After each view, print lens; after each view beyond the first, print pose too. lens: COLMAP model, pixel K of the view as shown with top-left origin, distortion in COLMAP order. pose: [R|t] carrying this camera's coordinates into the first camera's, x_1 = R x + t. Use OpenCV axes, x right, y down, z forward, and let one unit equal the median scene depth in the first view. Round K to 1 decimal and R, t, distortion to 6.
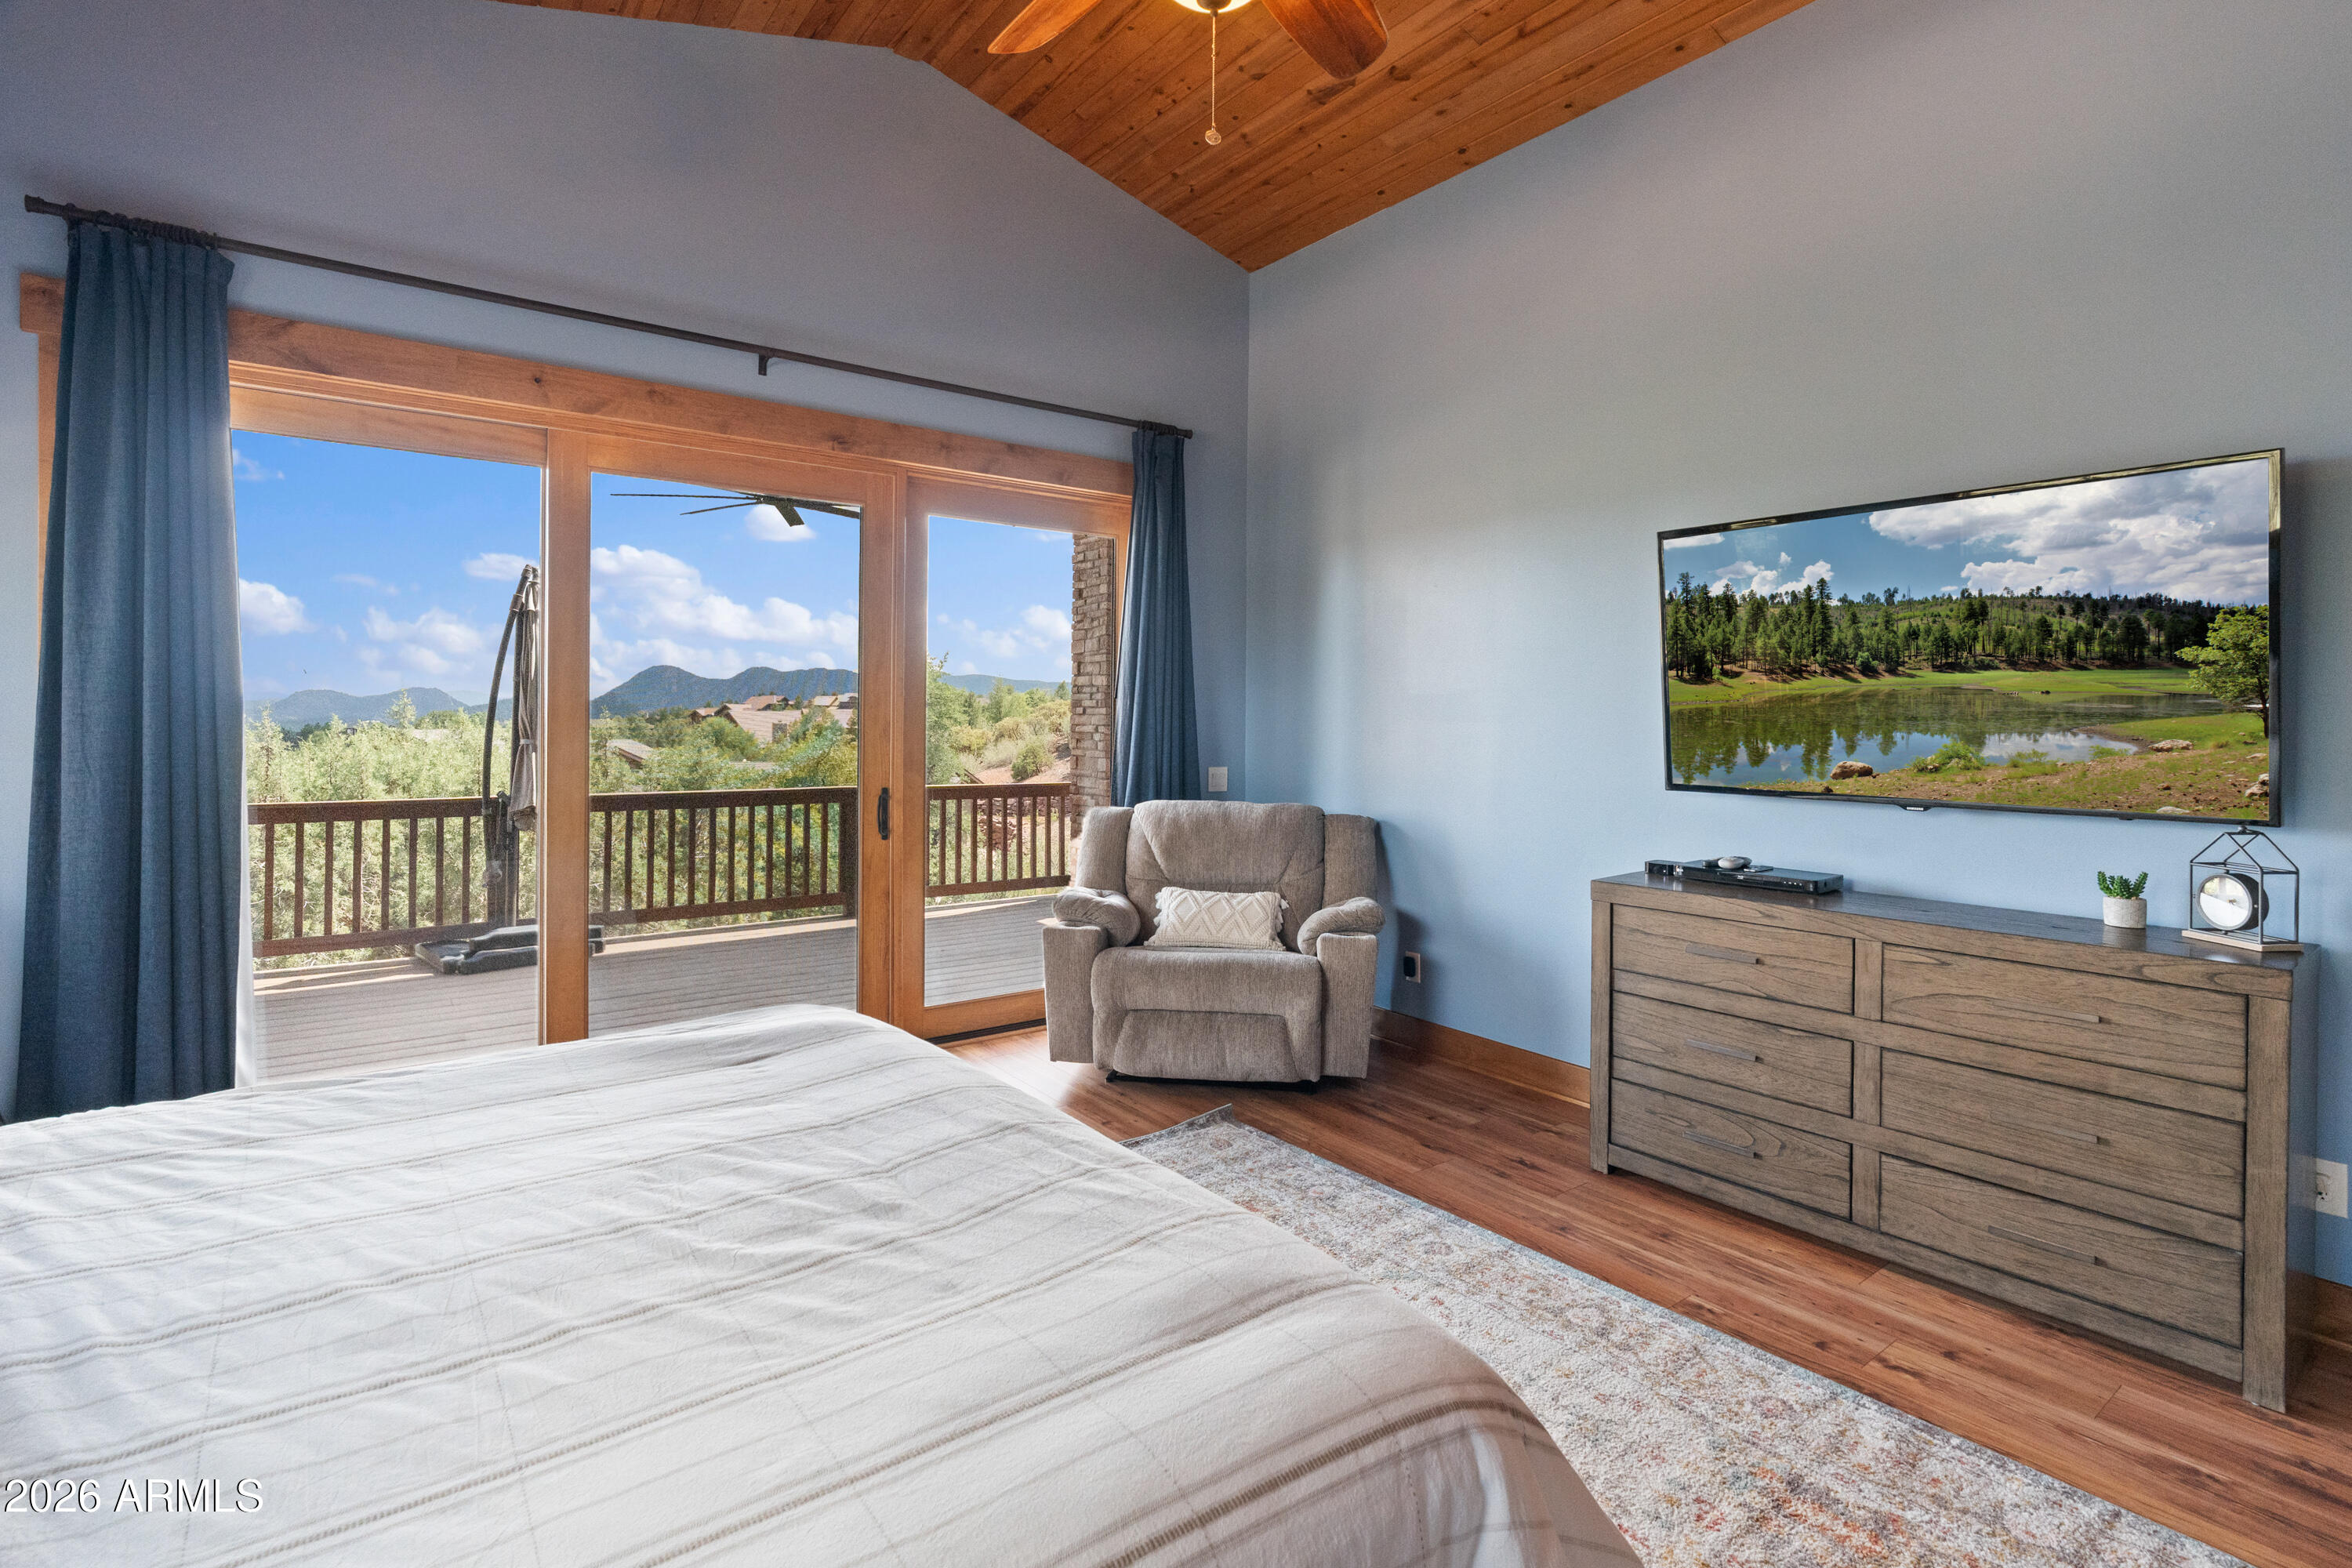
lens RADIAL K [[1114.0, 0, 1182.1], [0, 1114.0, 689.5], [0, 0, 1]] dist [-0.007885, 0.001044]
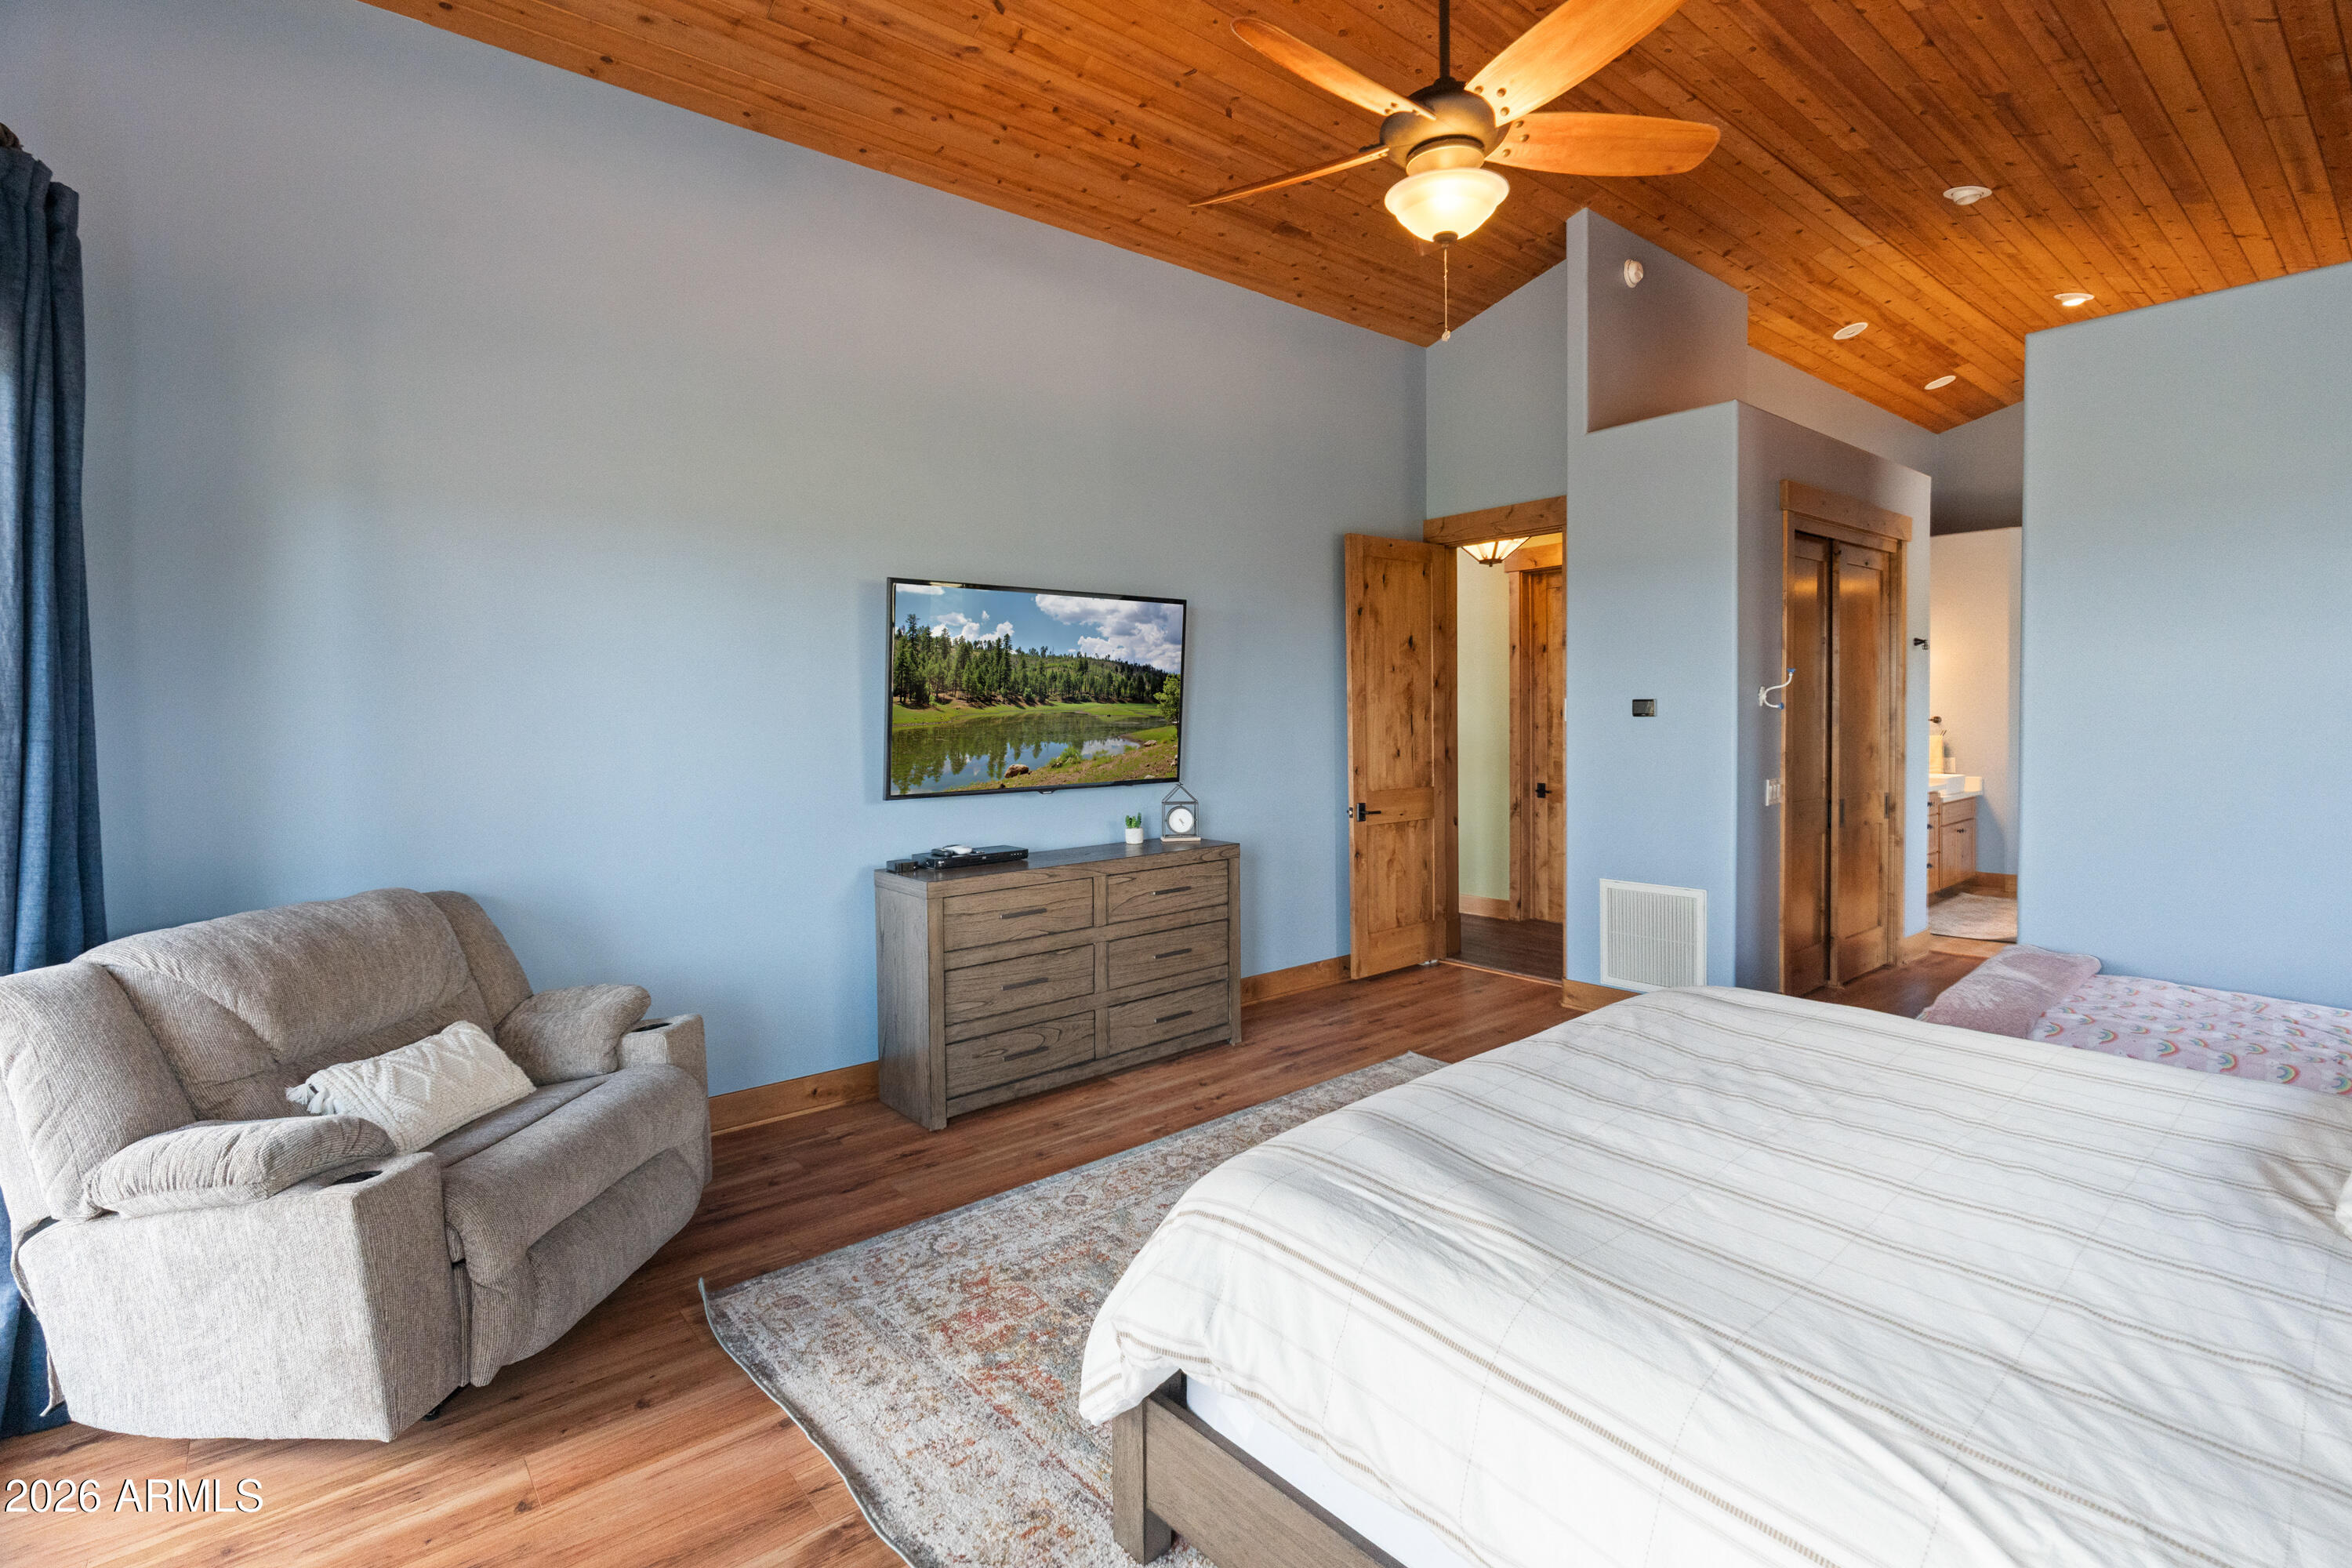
lens RADIAL K [[1091.4, 0, 1183.1], [0, 1091.4, 729.8], [0, 0, 1]] dist [-0.012021, 0.001027]
pose [[-0.054281, -0.019763, 0.998330, -0.826665], [-0.011215, 0.999753, 0.019181, -0.008724], [-0.998463, -0.010155, -0.054489, 0.878057]]
